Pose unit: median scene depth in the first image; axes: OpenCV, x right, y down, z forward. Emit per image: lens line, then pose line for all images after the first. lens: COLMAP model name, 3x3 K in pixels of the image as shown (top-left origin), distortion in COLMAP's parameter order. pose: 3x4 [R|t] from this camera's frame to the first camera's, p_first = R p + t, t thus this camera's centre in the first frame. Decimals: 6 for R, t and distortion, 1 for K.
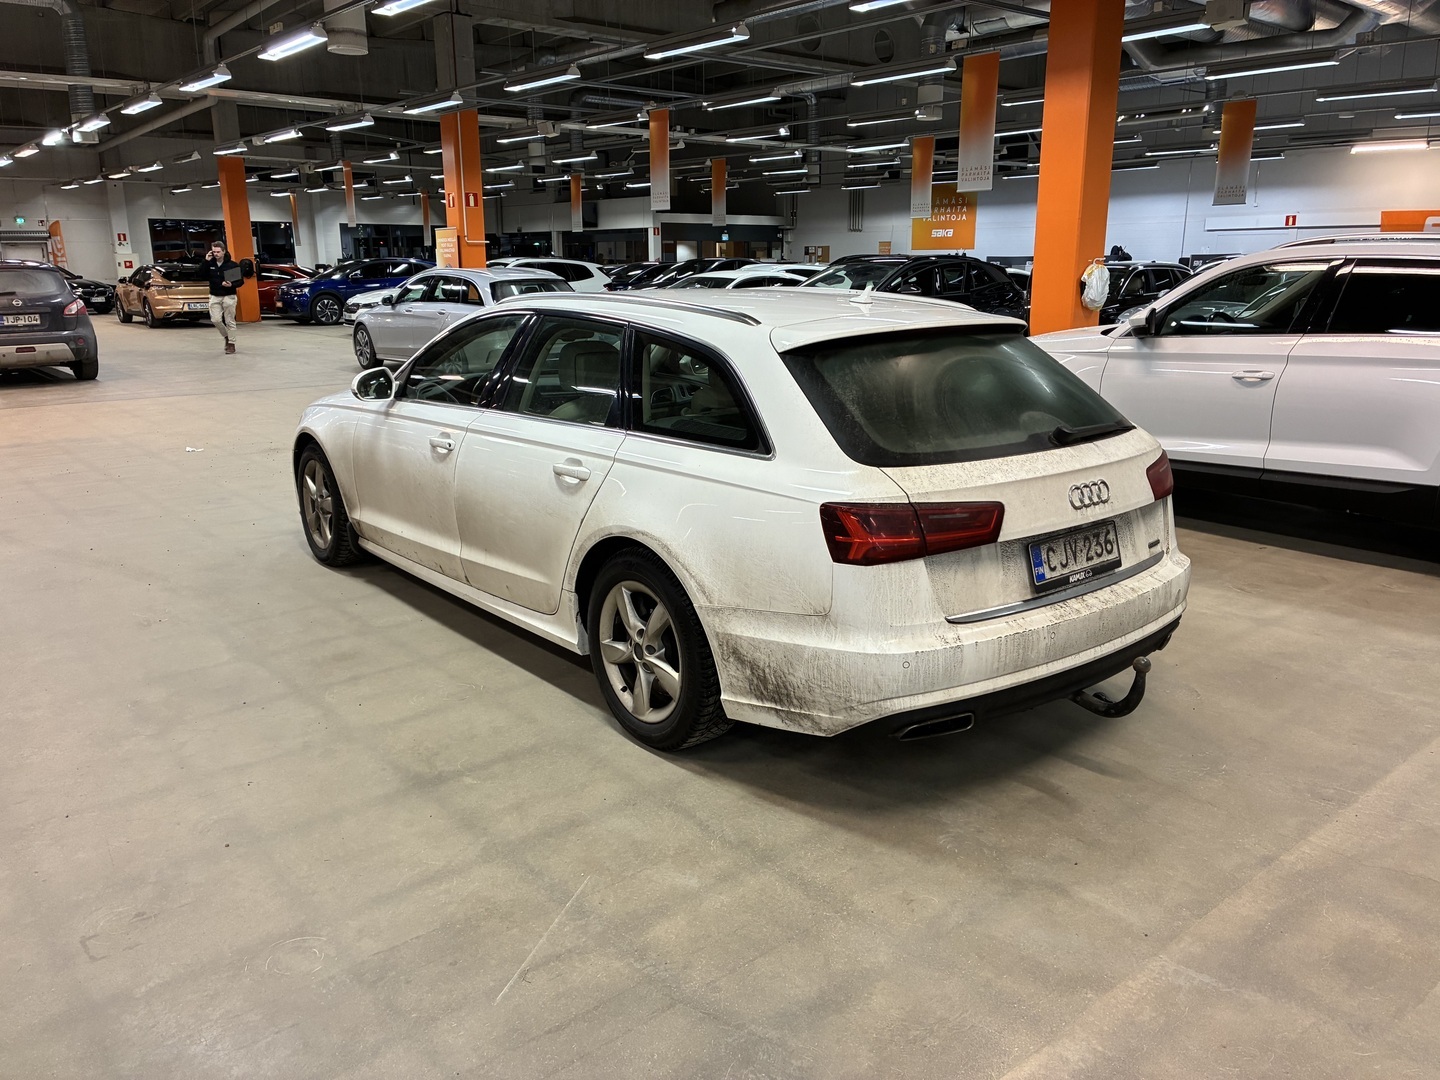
lens RADIAL K [[1087.0, 0, 720.1], [0, 1087.0, 543.1], [0, 0, 1]] dist [0.048648, -0.050154]
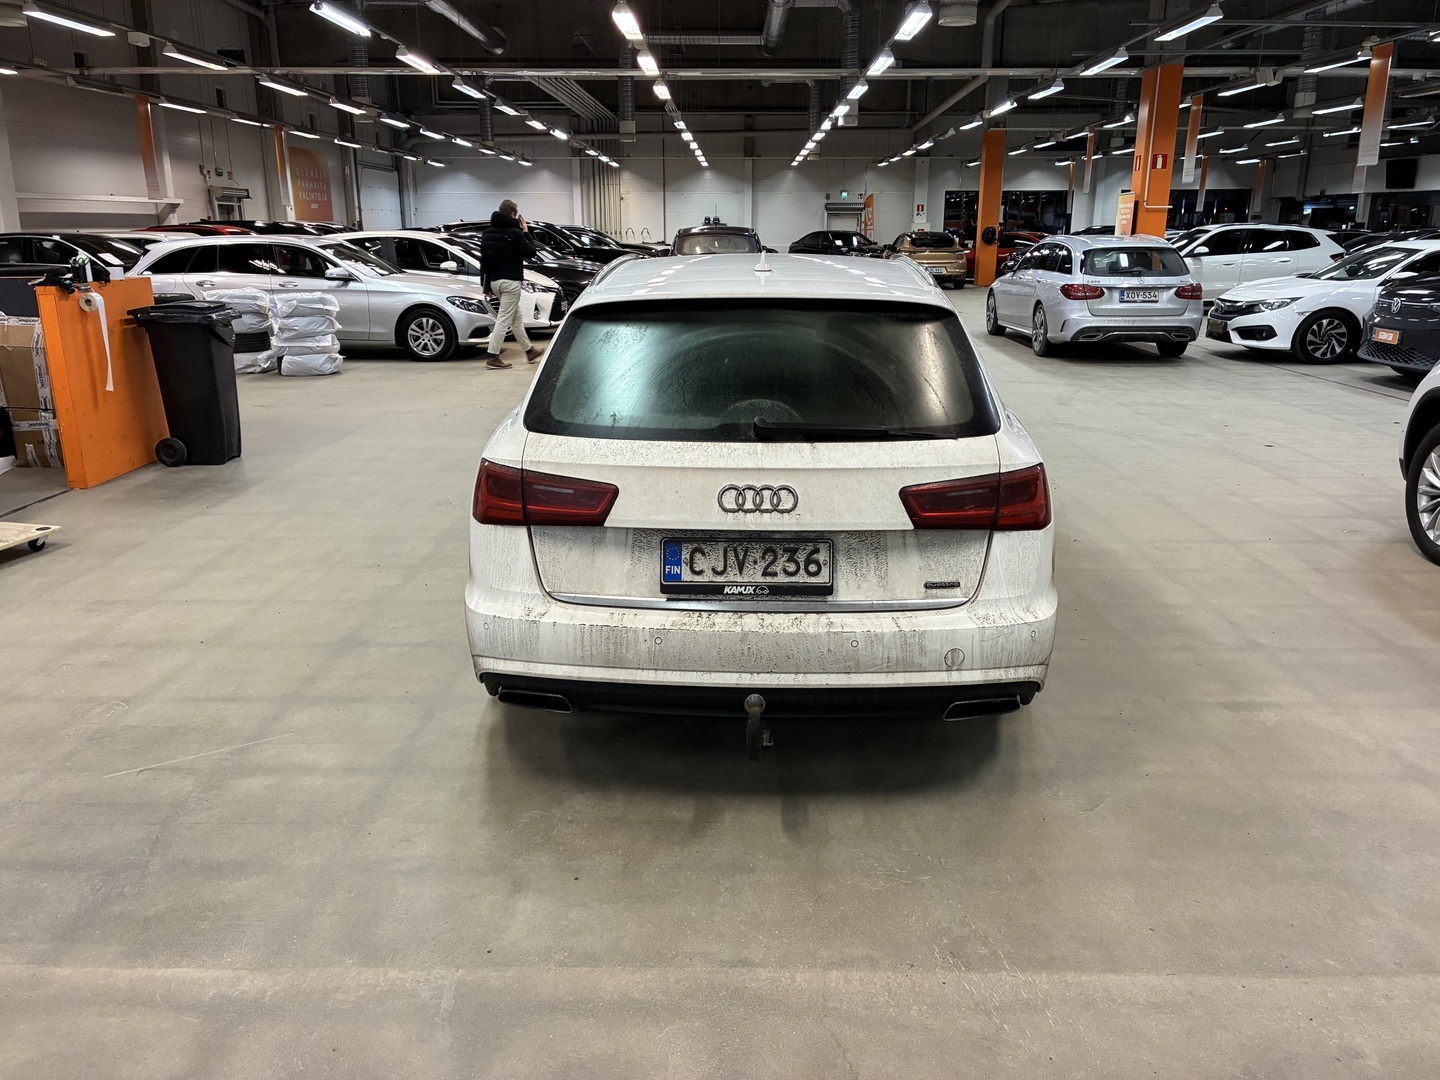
lens RADIAL K [[1087.0, 0, 726.0], [0, 1087.0, 538.8], [0, 0, 1]] dist [0.048648, -0.050154]
pose [[0.753055, 0.184605, -0.631529, 0.869219], [-0.169623, 0.981858, 0.084748, -0.081976], [0.635717, 0.043302, 0.770706, 0.323552]]
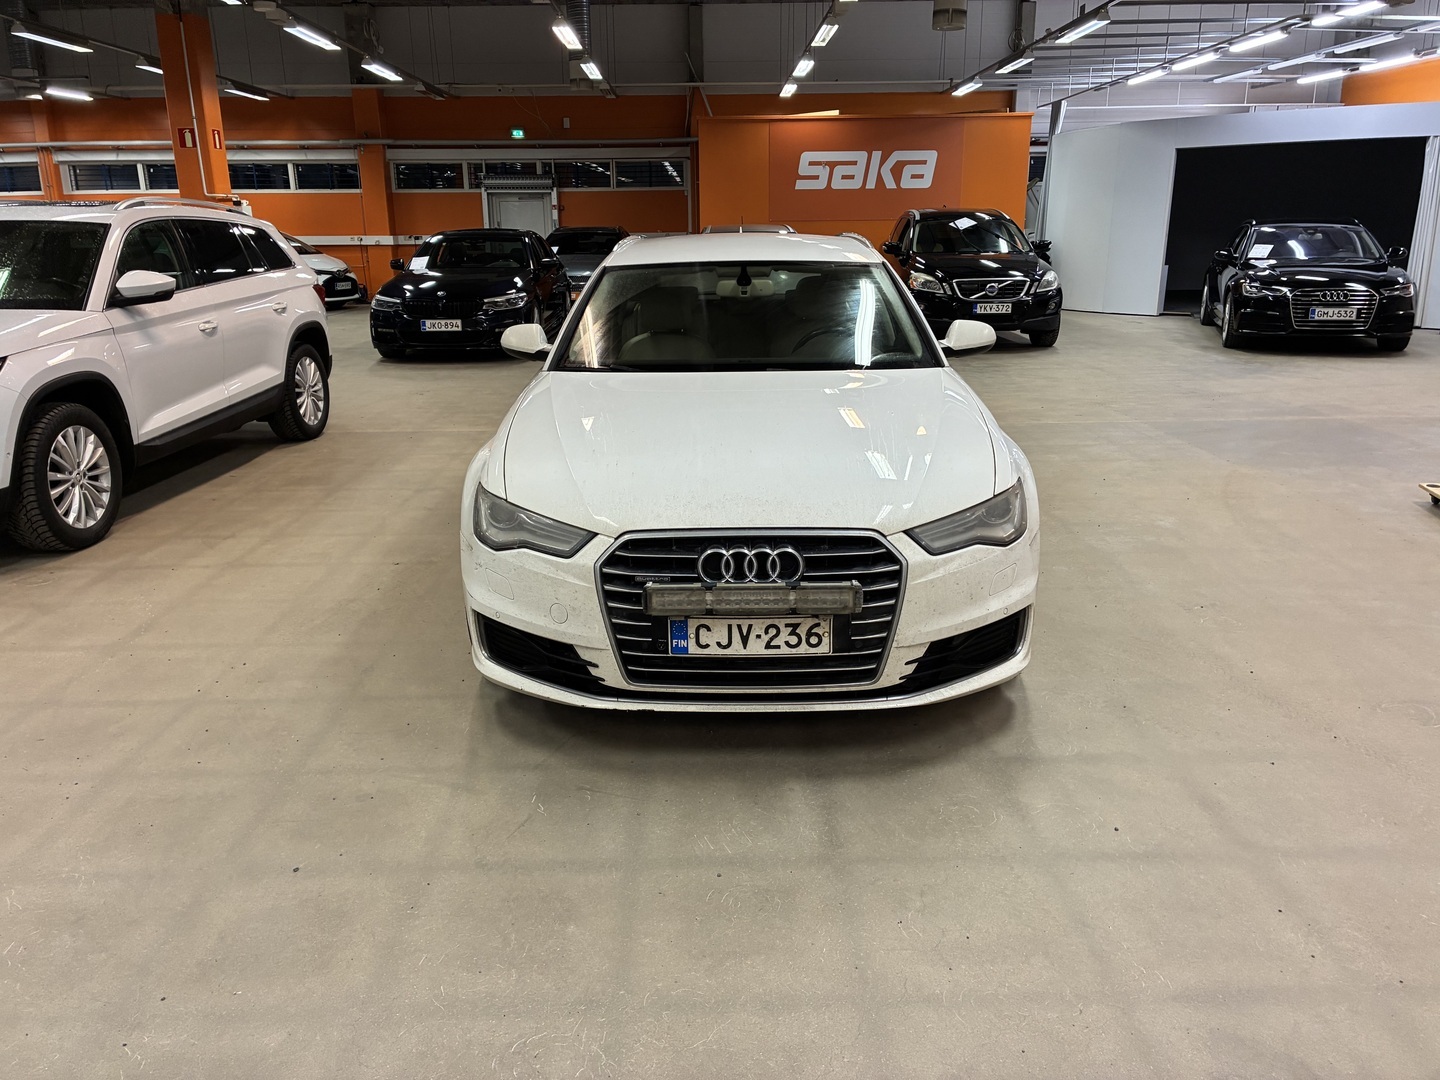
lens RADIAL K [[1087.0, 0, 719.0], [0, 1087.0, 551.1], [0, 0, 1]] dist [0.048648, -0.050154]
pose [[-0.769247, -0.170838, 0.615689, -1.156841], [0.175813, 0.869804, 0.461011, -0.691771], [-0.614287, 0.462878, -0.639059, 2.763433]]
